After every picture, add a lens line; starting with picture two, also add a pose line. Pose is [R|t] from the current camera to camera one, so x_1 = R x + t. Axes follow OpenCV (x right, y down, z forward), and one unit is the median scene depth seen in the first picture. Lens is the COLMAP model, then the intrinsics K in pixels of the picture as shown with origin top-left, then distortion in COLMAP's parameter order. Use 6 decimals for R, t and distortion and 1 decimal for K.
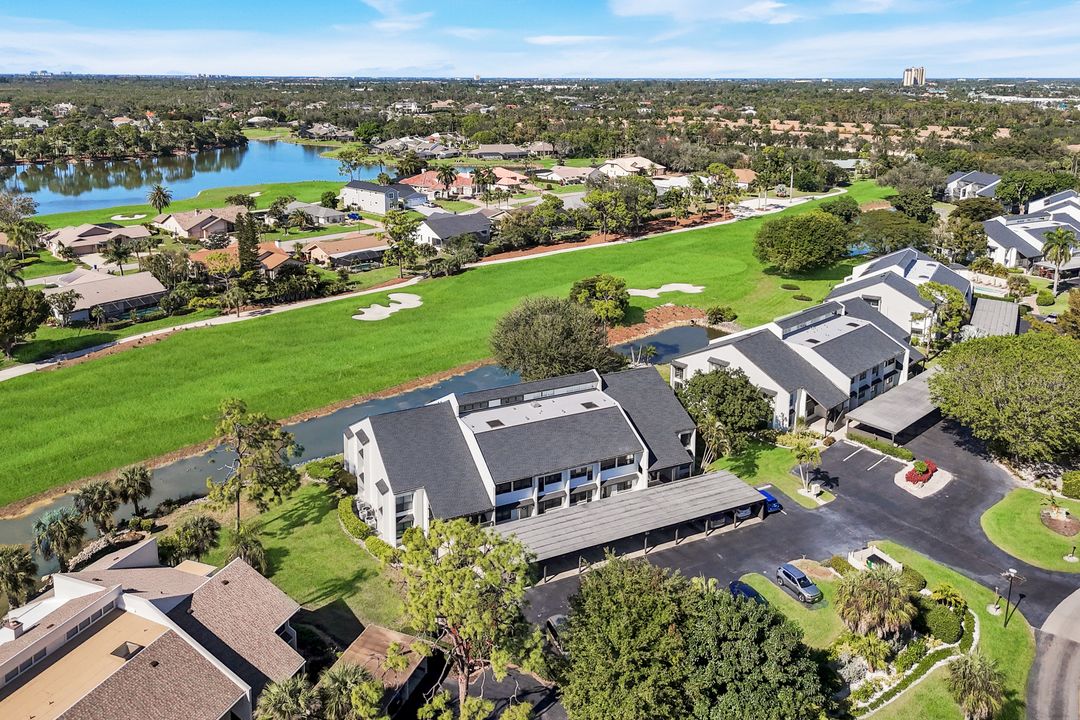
lens RADIAL K [[838.2, 0, 538.5], [0, 838.2, 291.9], [0, 0, 1]] dist [0.085930, -0.106234]
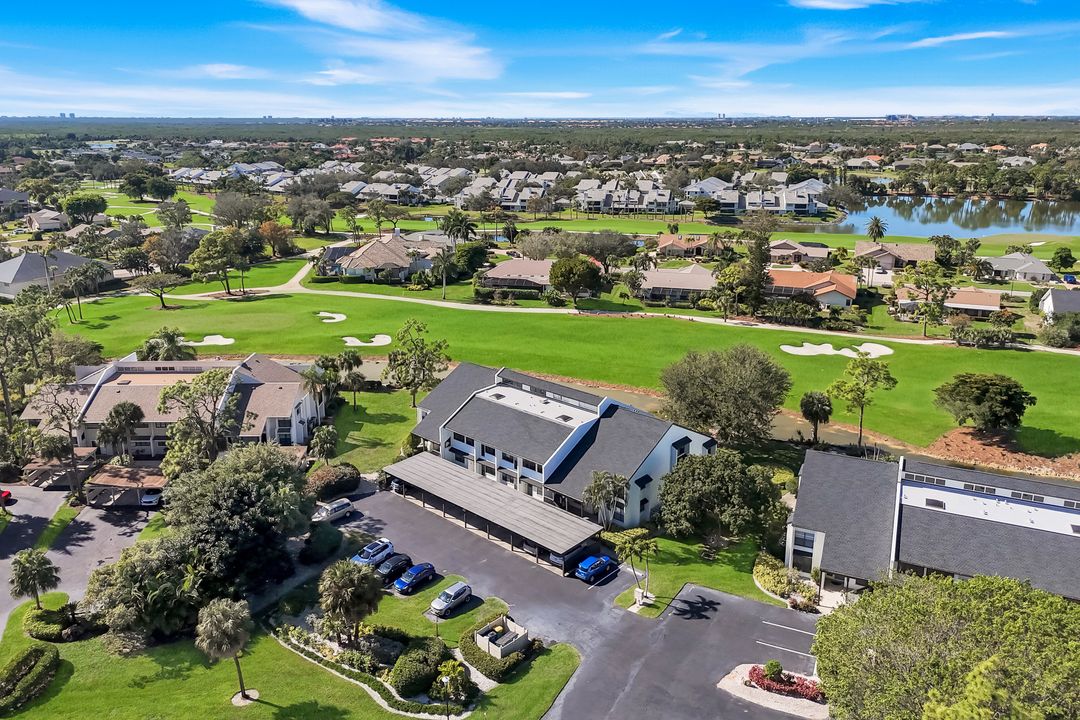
lens RADIAL K [[794.4, 0, 538.9], [0, 794.4, 326.9], [0, 0, 1]] dist [0.069247, -0.090147]
pose [[0.354705, 0.234186, -0.905175, 0.450525], [-0.228711, 0.960445, 0.158862, -0.064672], [0.906573, 0.150675, 0.394236, 0.250287]]
